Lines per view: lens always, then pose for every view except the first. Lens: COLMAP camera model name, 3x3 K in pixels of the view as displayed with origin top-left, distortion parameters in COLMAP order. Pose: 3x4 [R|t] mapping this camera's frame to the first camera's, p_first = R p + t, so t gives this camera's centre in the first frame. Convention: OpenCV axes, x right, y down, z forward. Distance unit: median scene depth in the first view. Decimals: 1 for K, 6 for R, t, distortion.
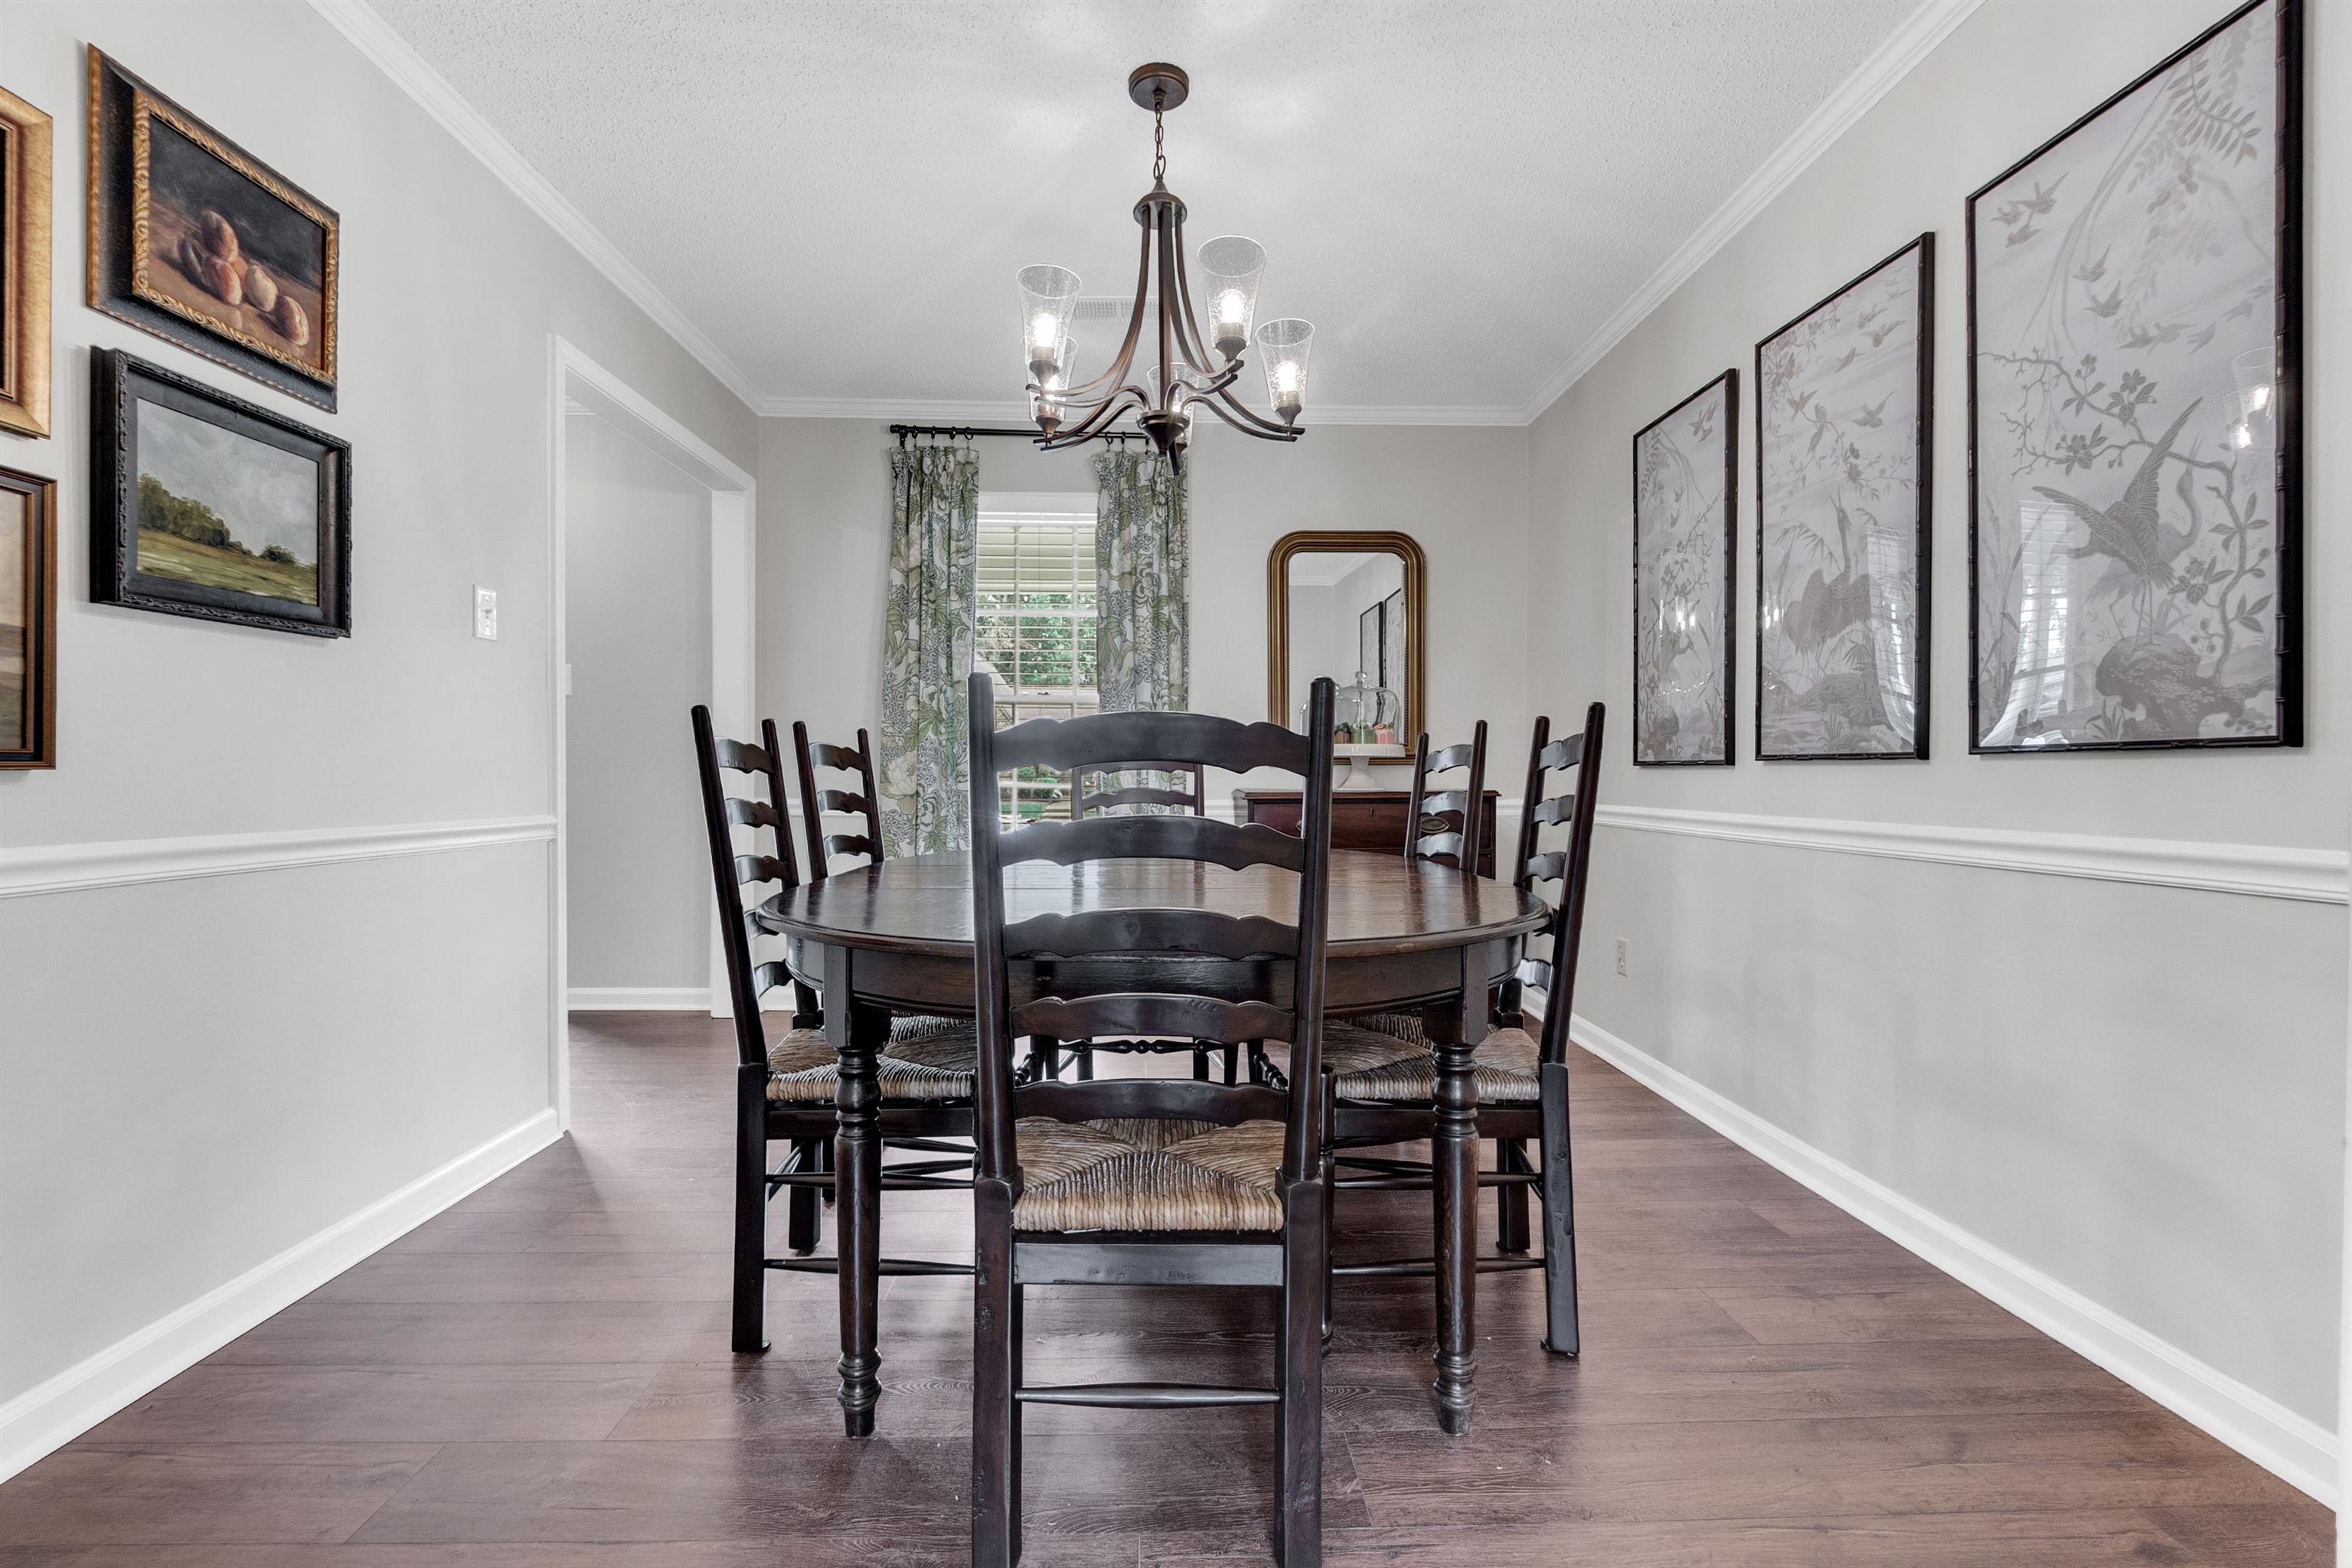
lens RADIAL K [[1018.5, 0, 1179.7], [0, 1018.5, 762.7], [0, 0, 1]] dist [0.000239, 0.000183]
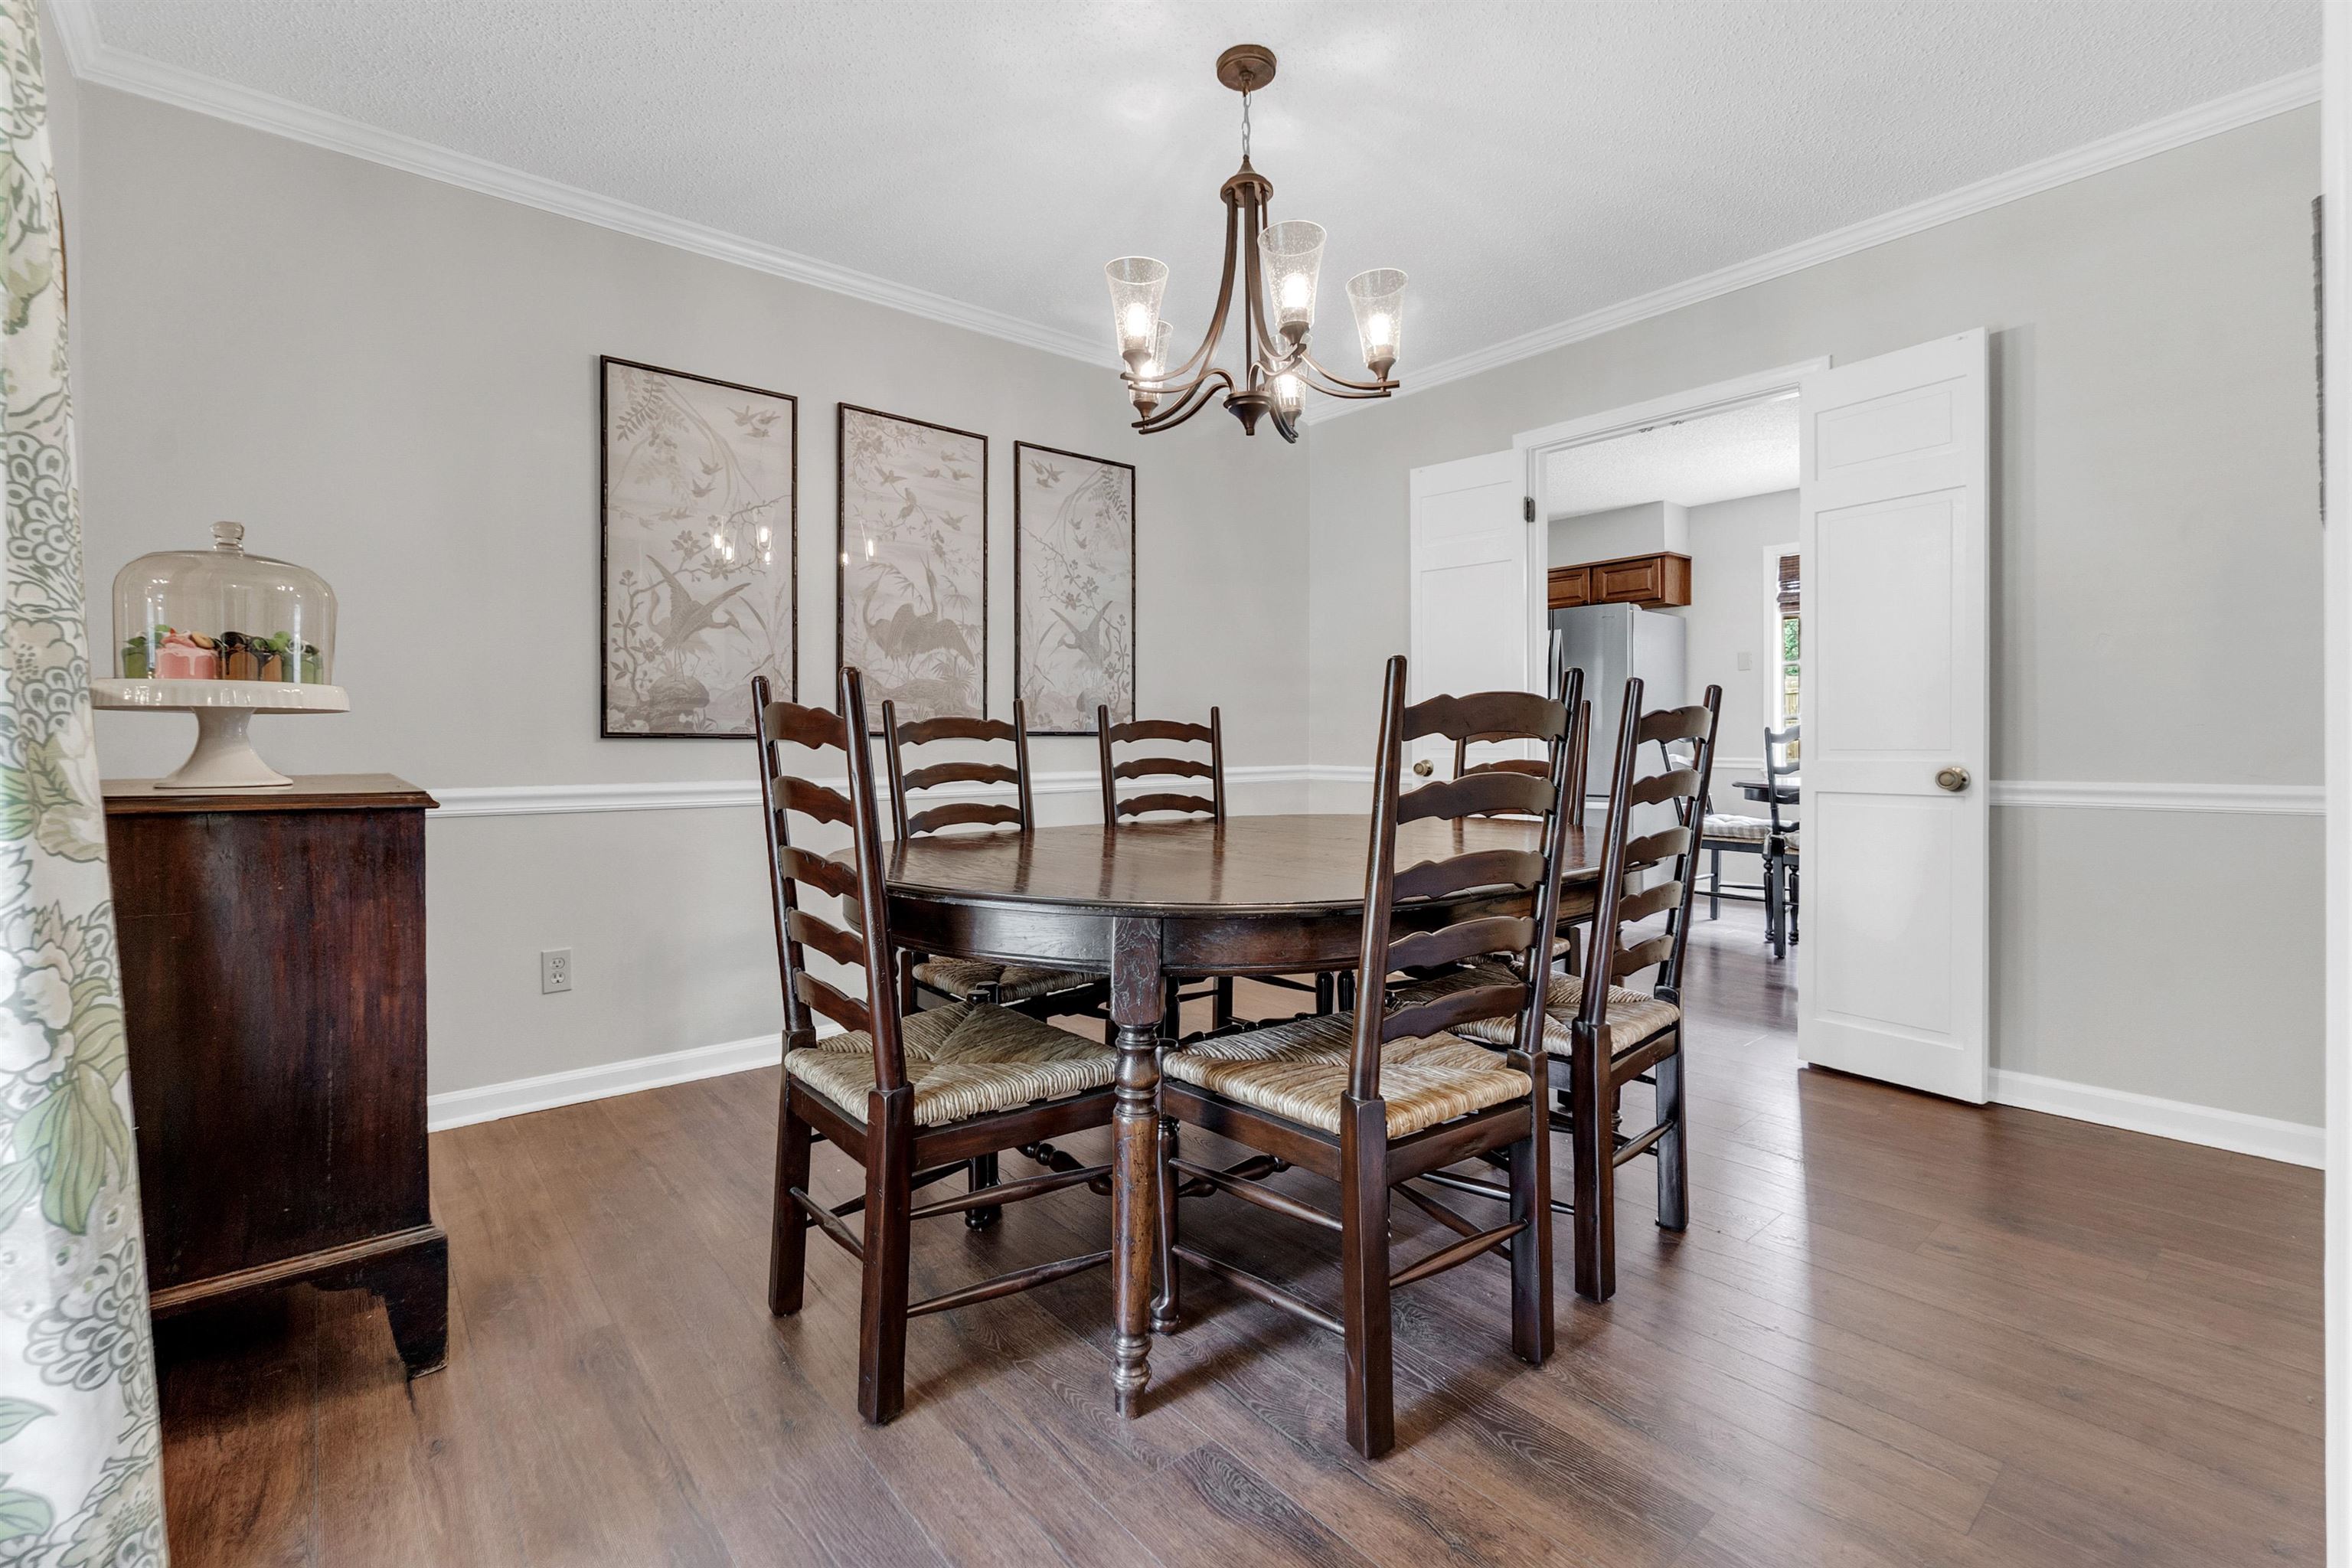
lens RADIAL K [[1018.5, 0, 1179.7], [0, 1018.5, 762.7], [0, 0, 1]] dist [0.000239, 0.000183]
pose [[-0.606895, -0.009181, 0.794729, -0.814631], [-0.005360, 0.999958, 0.007459, 0.024358], [-0.794764, 0.000267, -0.606919, 1.696539]]
